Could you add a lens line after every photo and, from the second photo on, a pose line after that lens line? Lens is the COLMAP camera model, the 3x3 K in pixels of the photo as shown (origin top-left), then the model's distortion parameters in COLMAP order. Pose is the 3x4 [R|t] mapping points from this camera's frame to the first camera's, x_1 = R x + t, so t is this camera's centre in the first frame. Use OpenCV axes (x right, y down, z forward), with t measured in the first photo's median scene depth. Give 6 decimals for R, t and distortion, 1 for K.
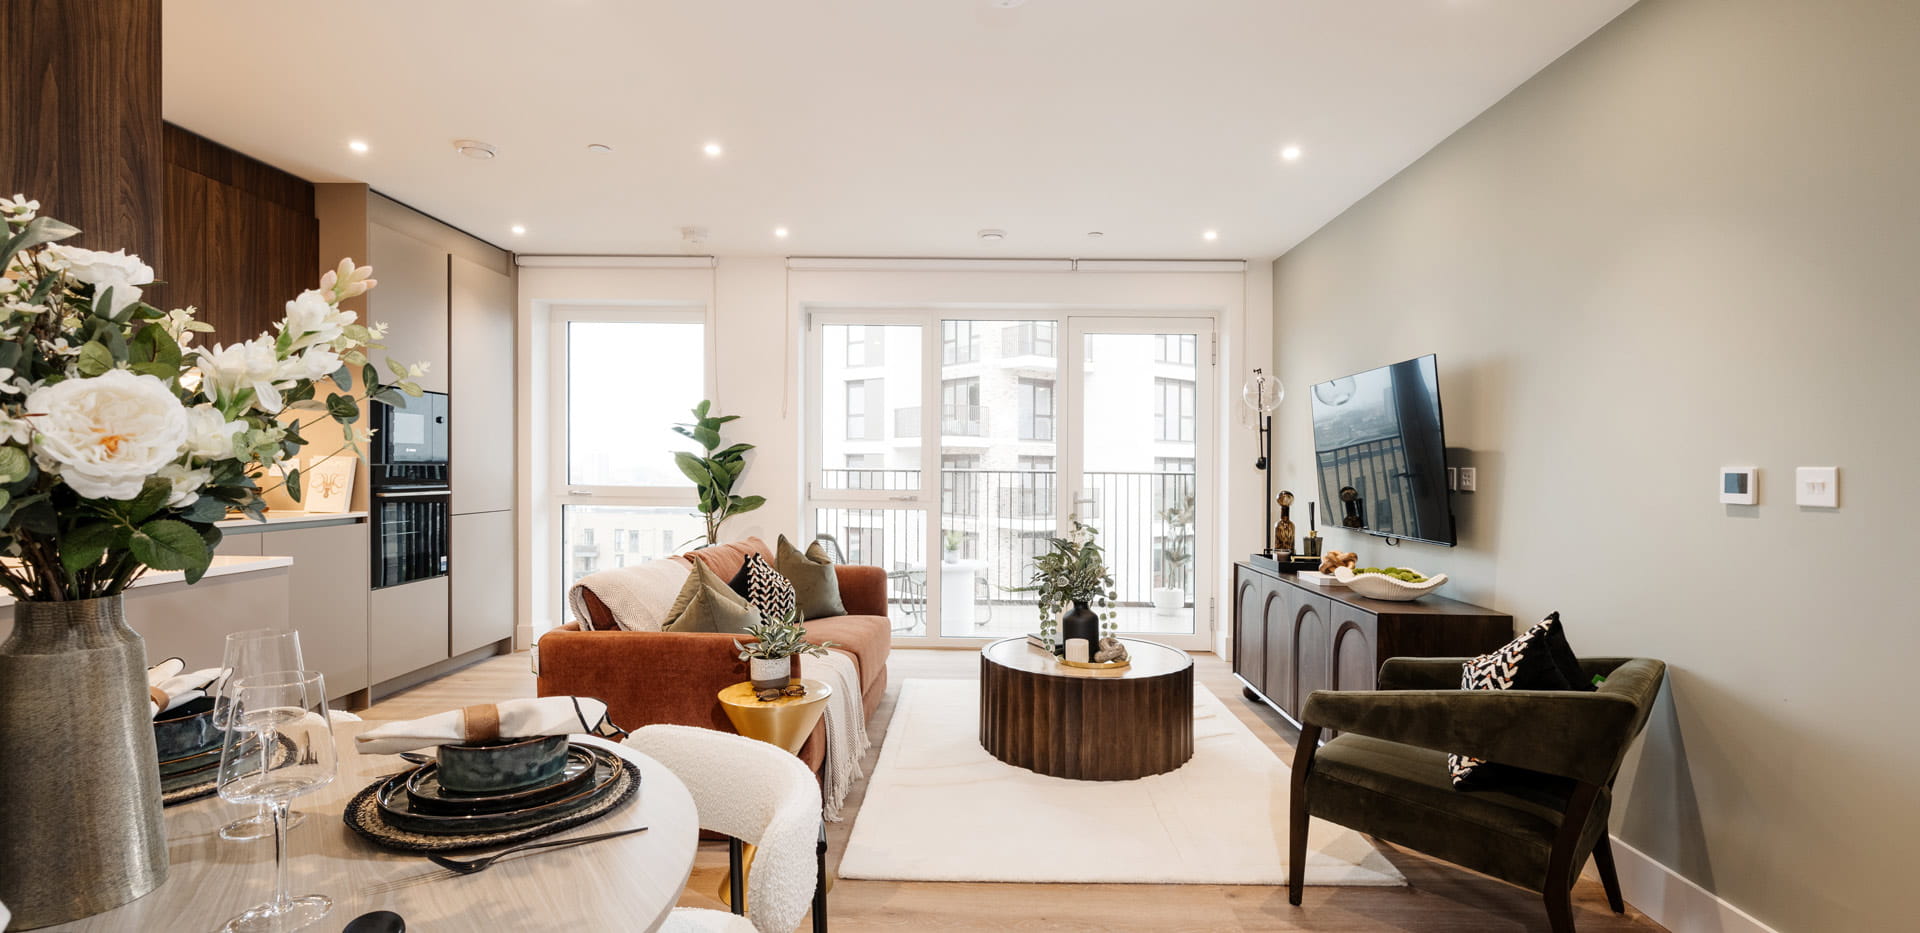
lens RADIAL K [[875.8, 0, 963.0], [0, 875.8, 477.1], [0, 0, 1]] dist [-0.002480, -0.000128]
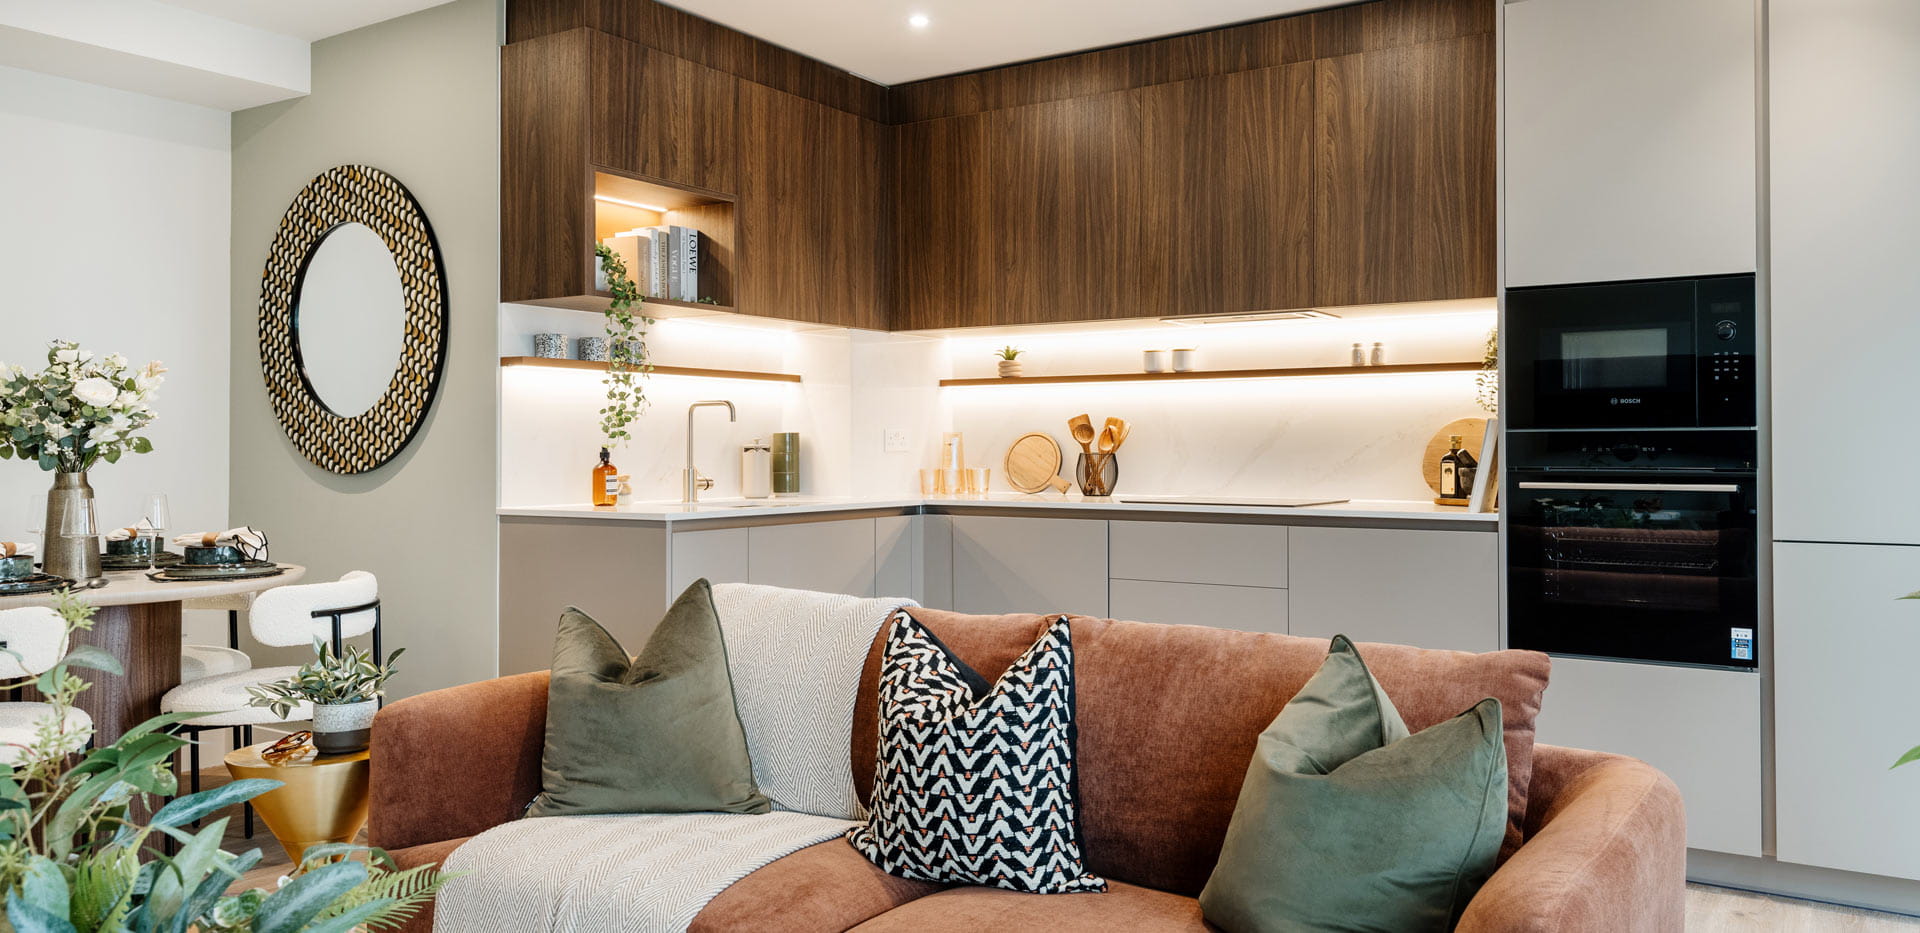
lens RADIAL K [[1421.3, 0, 1010.5], [0, 1421.3, 427.7], [0, 0, 1]] dist [0.061116, -0.005659]
pose [[-0.515175, -0.025679, -0.856700, 0.690084], [-0.014514, 0.999669, -0.021236, 0.021257], [0.856962, 0.001494, -0.515378, 2.881212]]
